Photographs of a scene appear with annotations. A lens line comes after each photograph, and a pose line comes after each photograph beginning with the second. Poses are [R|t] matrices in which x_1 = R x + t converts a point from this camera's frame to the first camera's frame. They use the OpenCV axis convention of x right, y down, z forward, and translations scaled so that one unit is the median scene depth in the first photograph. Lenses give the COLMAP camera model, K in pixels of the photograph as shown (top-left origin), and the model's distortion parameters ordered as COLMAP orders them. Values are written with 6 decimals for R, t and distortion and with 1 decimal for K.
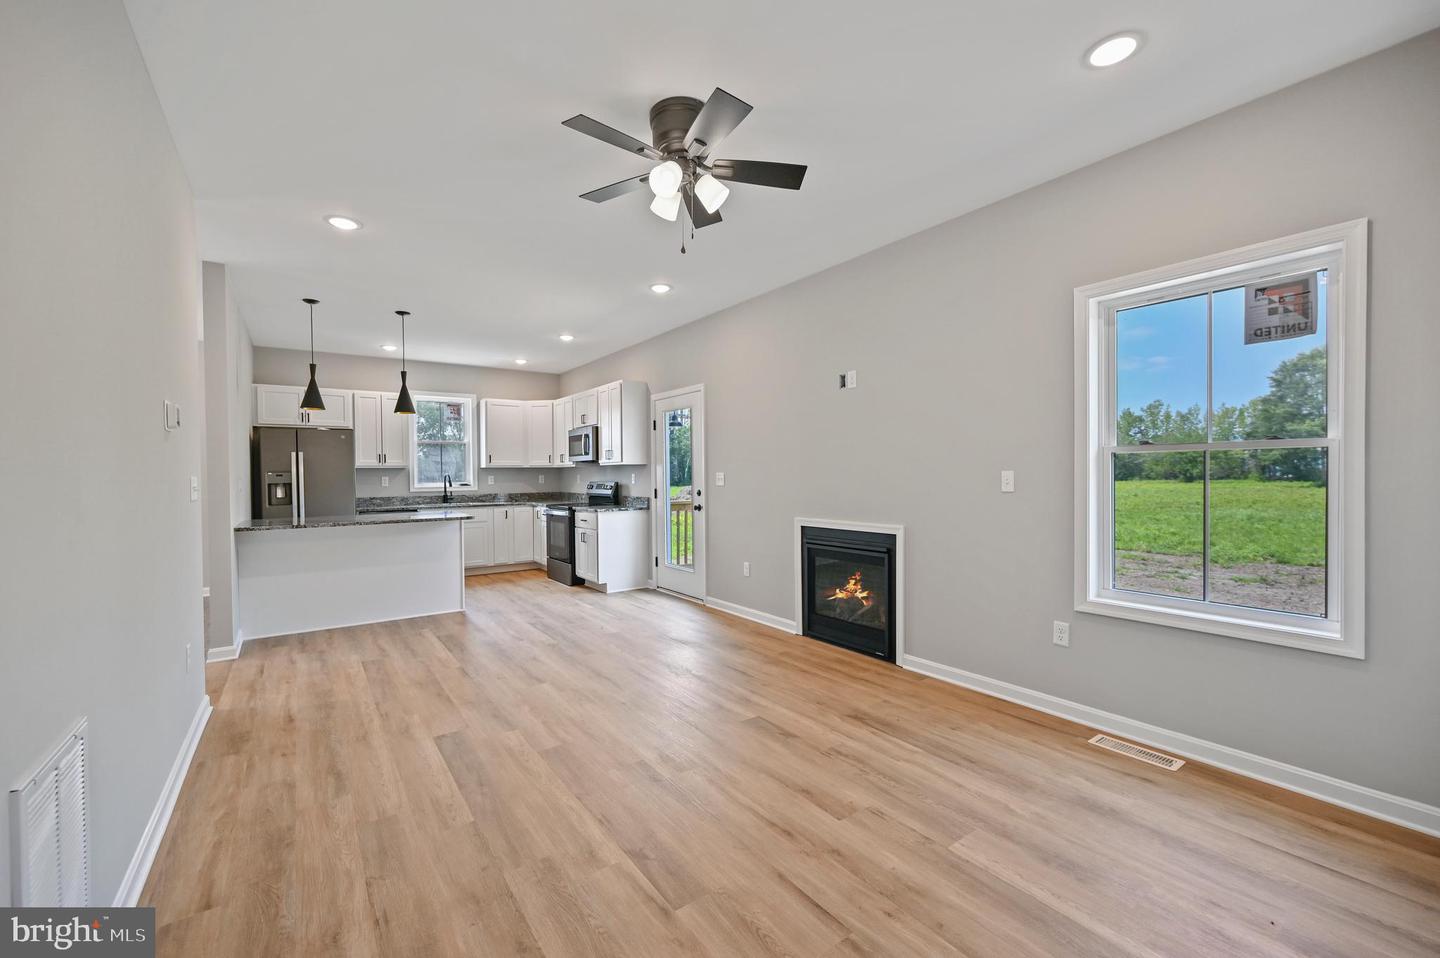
lens RADIAL K [[590.6, 0, 730.7], [0, 590.6, 482.7], [0, 0, 1]] dist [-0.000811, 0.000366]
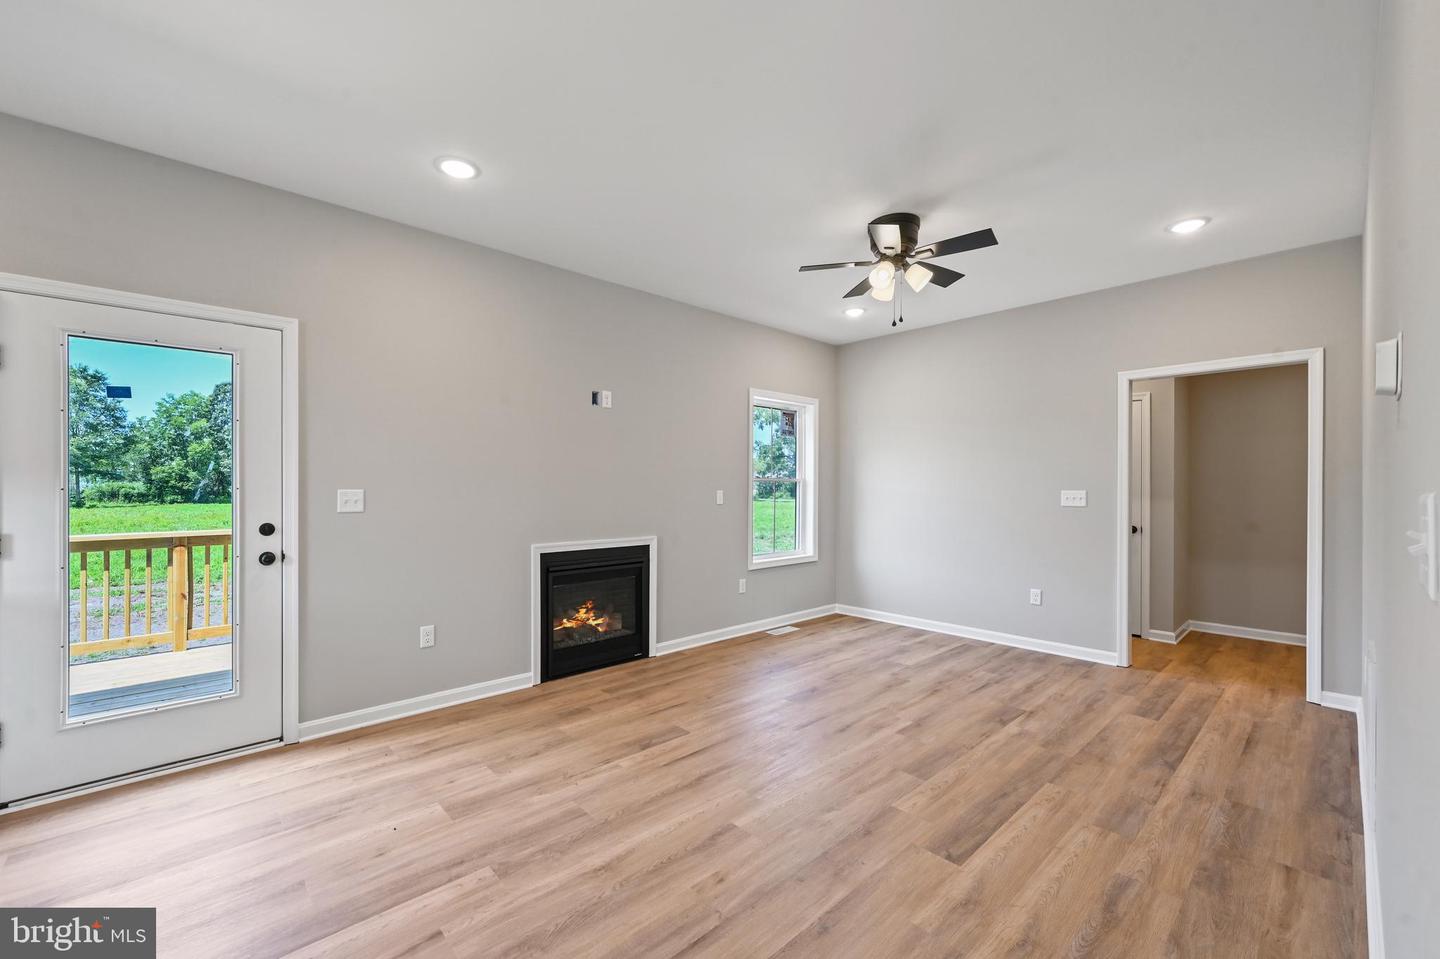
lens RADIAL K [[579.6, 0, 691.7], [0, 579.6, 490.2], [0, 0, 1]] dist [-0.002303, 0.000080]
pose [[-0.089589, 0.005487, 0.995964, -1.132111], [0.014472, 0.999886, -0.004207, -0.017550], [-0.995874, 0.014037, -0.089658, 1.334883]]
